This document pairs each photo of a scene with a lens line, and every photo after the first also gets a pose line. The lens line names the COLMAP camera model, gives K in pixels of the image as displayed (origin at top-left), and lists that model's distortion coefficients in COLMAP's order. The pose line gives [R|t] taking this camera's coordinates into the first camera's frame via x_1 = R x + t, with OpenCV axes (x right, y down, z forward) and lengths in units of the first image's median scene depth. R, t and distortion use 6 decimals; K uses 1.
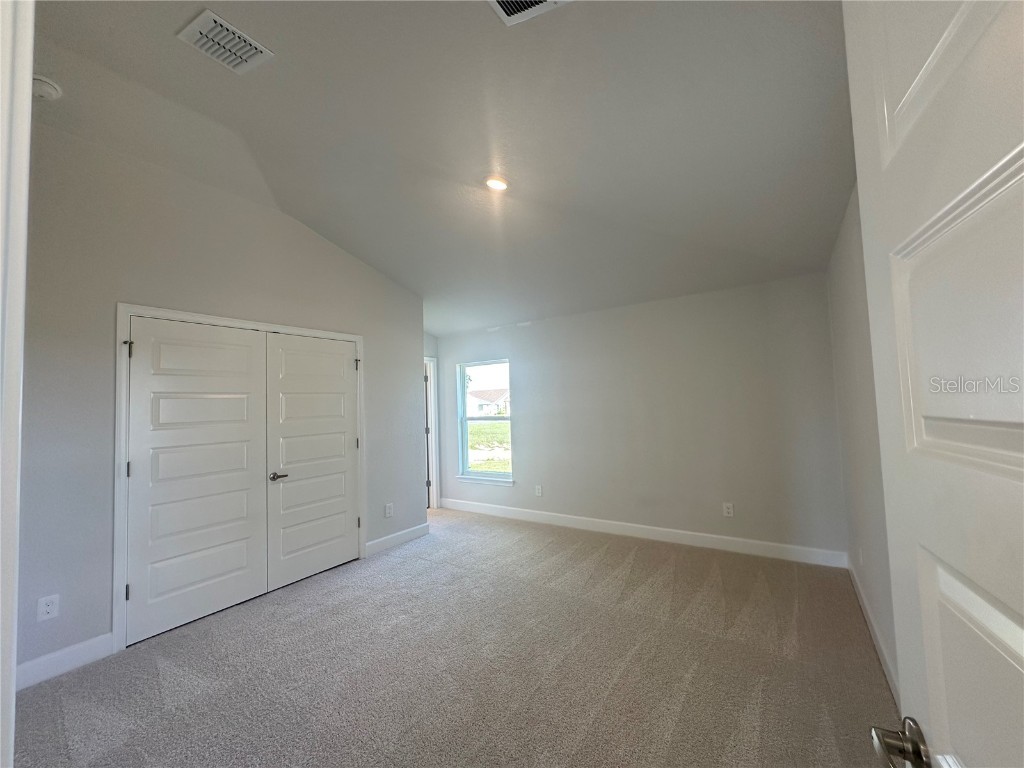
lens RADIAL K [[407.8, 0, 512.0], [0, 407.8, 384.0], [0, 0, 1]] dist [-0.000667, -0.000109]
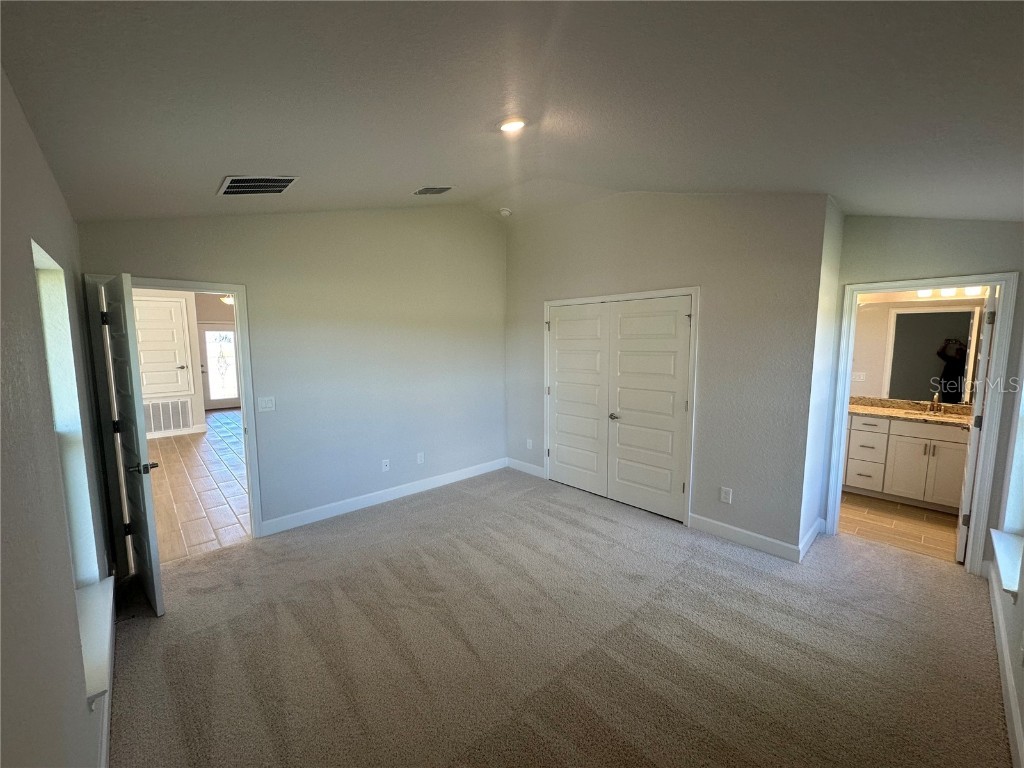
lens RADIAL K [[407.8, 0, 512.0], [0, 407.8, 384.0], [0, 0, 1]] dist [-0.000667, -0.000109]
pose [[-0.225611, 0.139603, -0.964163, 0.721633], [0.057877, 0.989852, 0.129779, -0.059416], [0.972497, -0.026524, -0.231401, 0.996914]]
